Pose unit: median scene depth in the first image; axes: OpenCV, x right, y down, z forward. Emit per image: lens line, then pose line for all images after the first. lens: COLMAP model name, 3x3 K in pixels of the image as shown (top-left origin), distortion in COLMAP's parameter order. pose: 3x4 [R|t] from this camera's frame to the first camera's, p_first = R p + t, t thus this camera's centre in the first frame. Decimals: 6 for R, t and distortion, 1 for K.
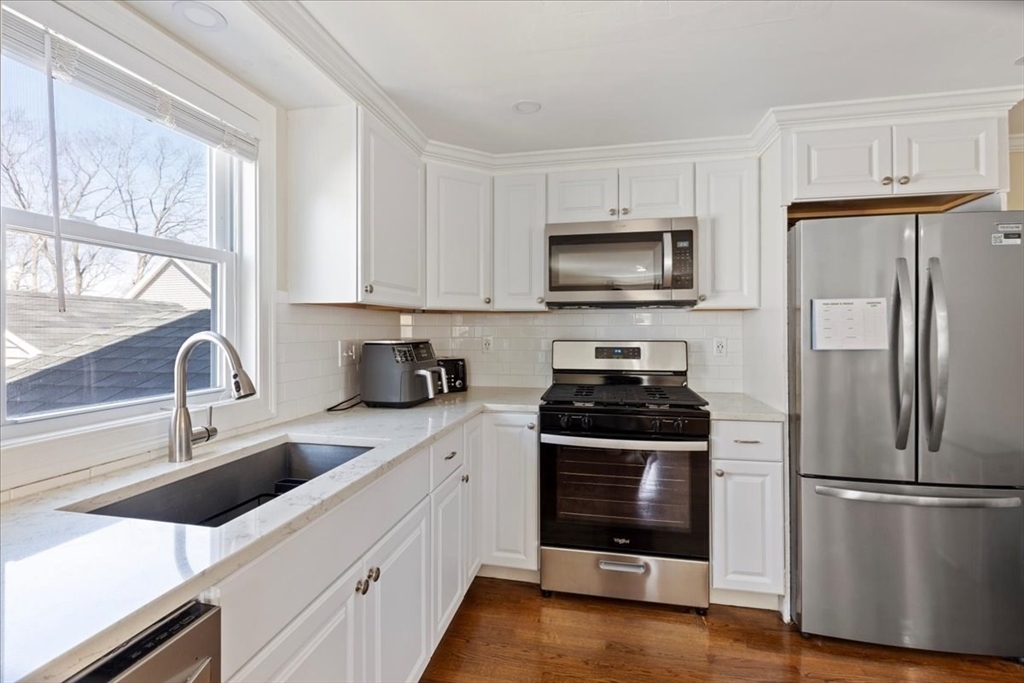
lens RADIAL K [[462.4, 0, 515.1], [0, 462.4, 329.8], [0, 0, 1]] dist [0.002848, -0.001700]
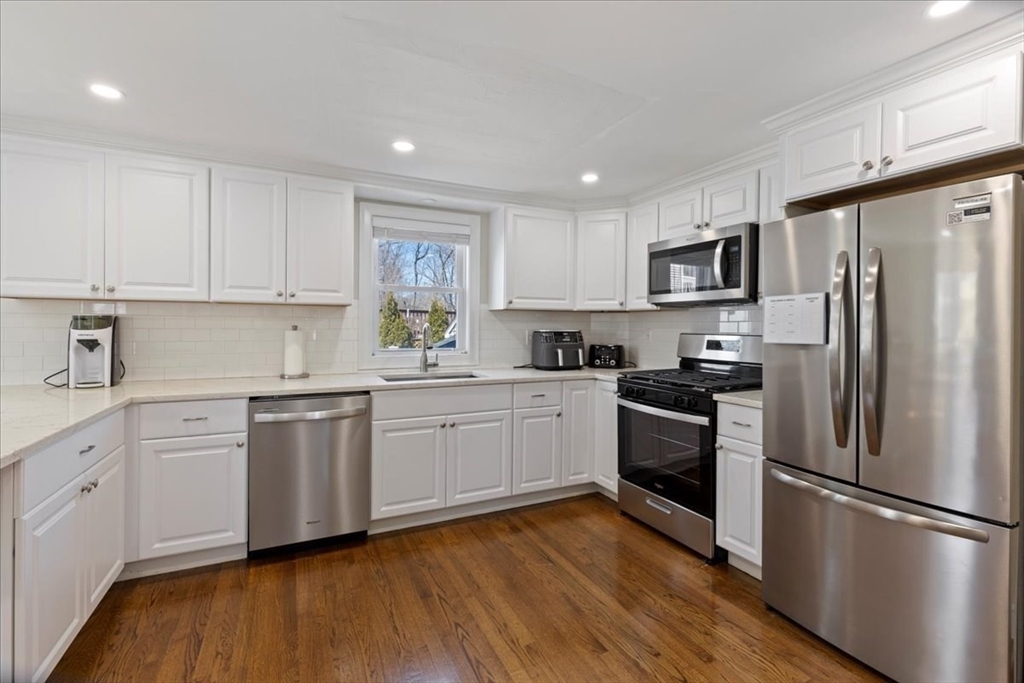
lens RADIAL K [[462.4, 0, 512.2], [0, 462.4, 326.3], [0, 0, 1]] dist [0.002848, -0.001700]
pose [[0.614140, 0.007316, -0.789163, 0.984762], [-0.007019, 0.999968, 0.003809, 0.003494], [0.789166, 0.003200, 0.614172, -0.126690]]
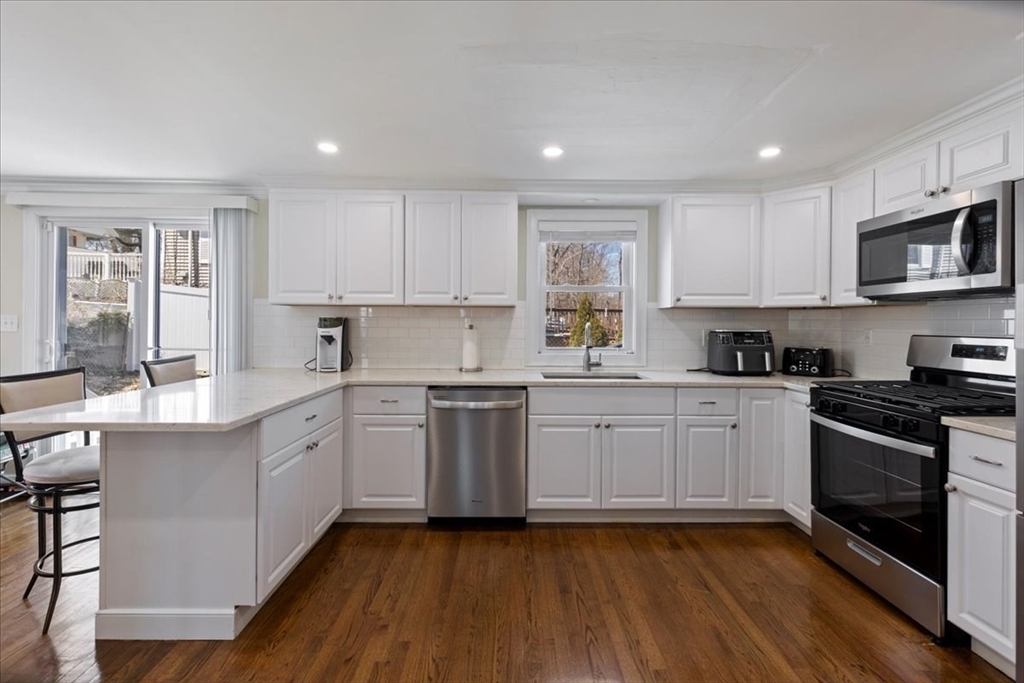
lens RADIAL K [[462.4, 0, 511.2], [0, 462.4, 323.4], [0, 0, 1]] dist [0.002848, -0.001700]
pose [[0.216799, 0.002832, -0.976212, 1.048020], [-0.004943, 0.999986, 0.001803, 0.002342], [0.976204, 0.004435, 0.216810, 0.004873]]
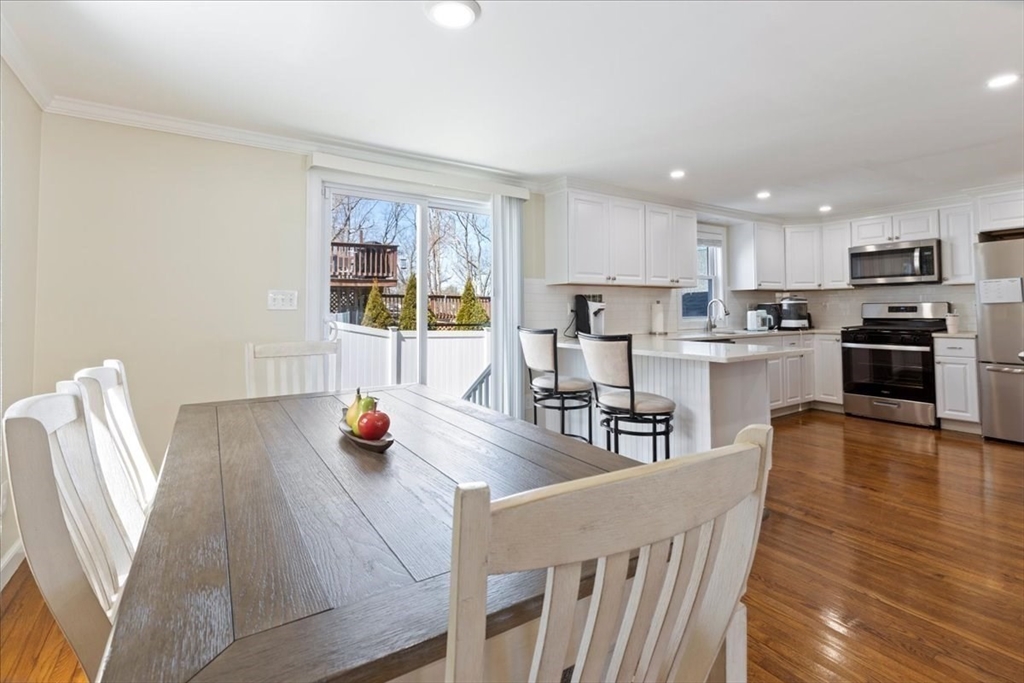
lens RADIAL K [[462.4, 0, 518.9], [0, 462.4, 294.7], [0, 0, 1]] dist [0.002848, -0.001700]
pose [[0.701760, -0.030709, -0.711751, 0.580334], [0.008872, 0.999370, -0.034372, 0.051595], [0.712358, 0.017806, 0.701590, -1.779084]]
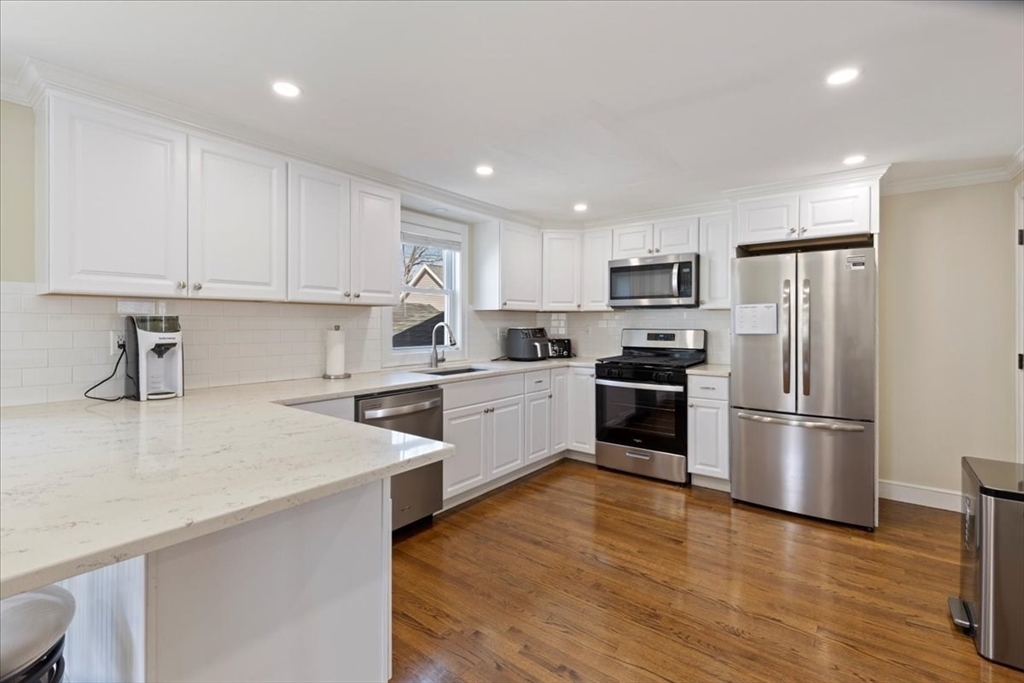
lens RADIAL K [[462.4, 0, 509.1], [0, 462.4, 323.7], [0, 0, 1]] dist [0.002848, -0.001700]
pose [[0.896576, 0.002232, -0.442884, 0.563869], [-0.001169, 0.999996, 0.002674, 0.001354], [0.442888, -0.001879, 0.896575, -0.800406]]
